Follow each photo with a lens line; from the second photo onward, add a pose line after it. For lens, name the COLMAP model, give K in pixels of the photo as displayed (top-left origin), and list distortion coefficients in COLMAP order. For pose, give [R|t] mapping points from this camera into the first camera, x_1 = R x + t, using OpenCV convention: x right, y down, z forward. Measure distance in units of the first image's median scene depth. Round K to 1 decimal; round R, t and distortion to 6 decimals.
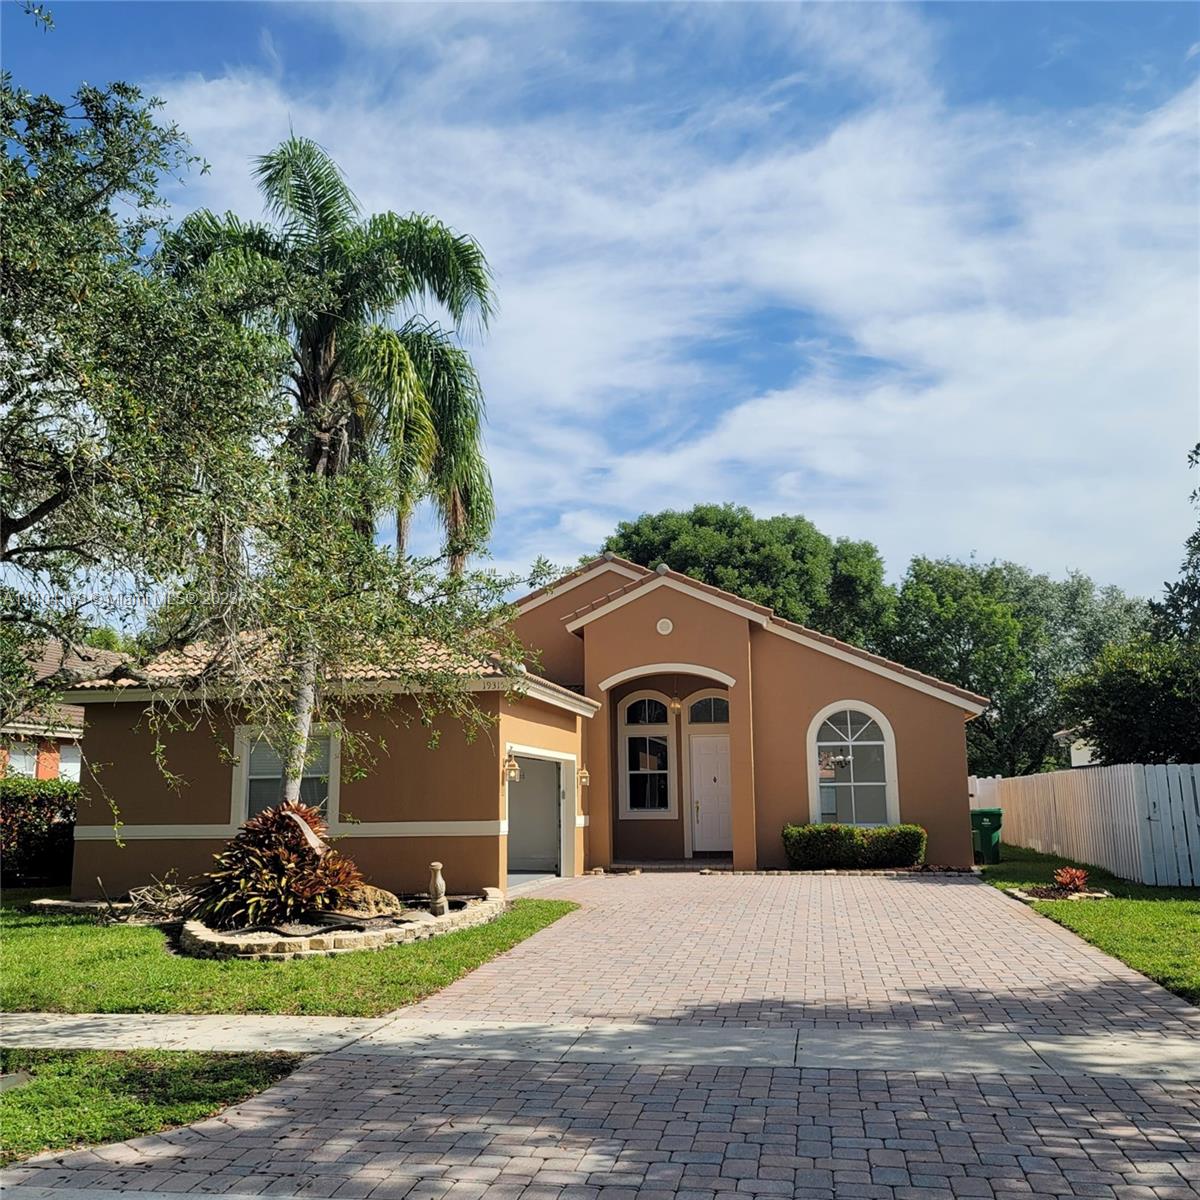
lens RADIAL K [[1181.5, 0, 597.9], [0, 1181.5, 608.0], [0, 0, 1]] dist [0.043648, 0.000000]
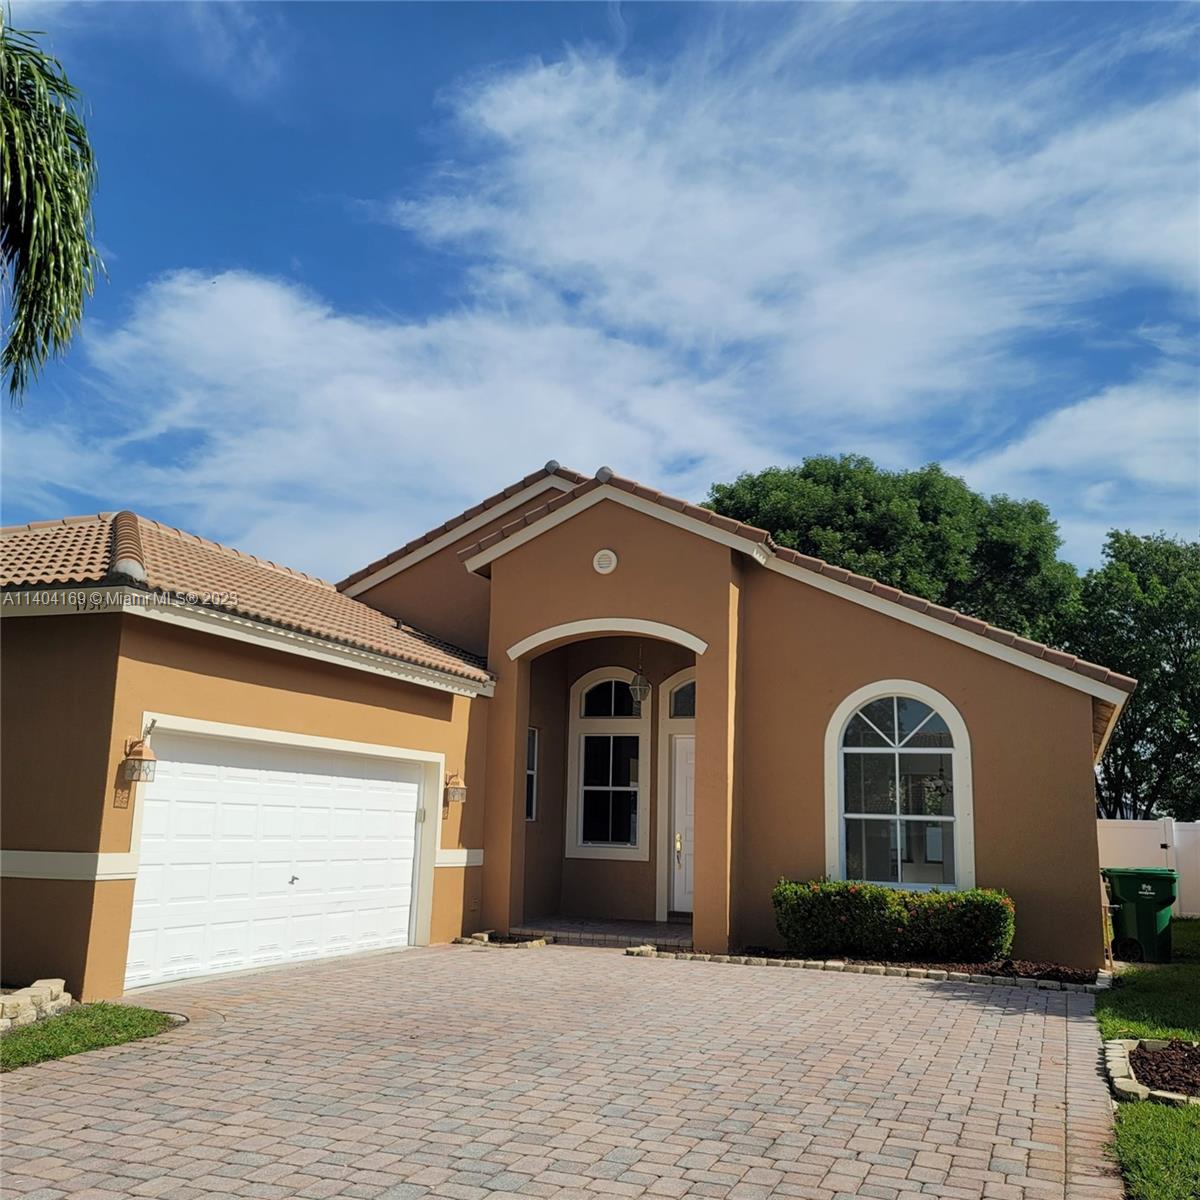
lens RADIAL K [[1181.5, 0, 606.0], [0, 1181.5, 612.0], [0, 0, 1]] dist [0.043648, 0.000000]
pose [[0.982084, 0.007177, -0.188305, 0.168242], [-0.011215, 0.999729, -0.020390, 0.052982], [0.188107, 0.022136, 0.981899, 0.343224]]
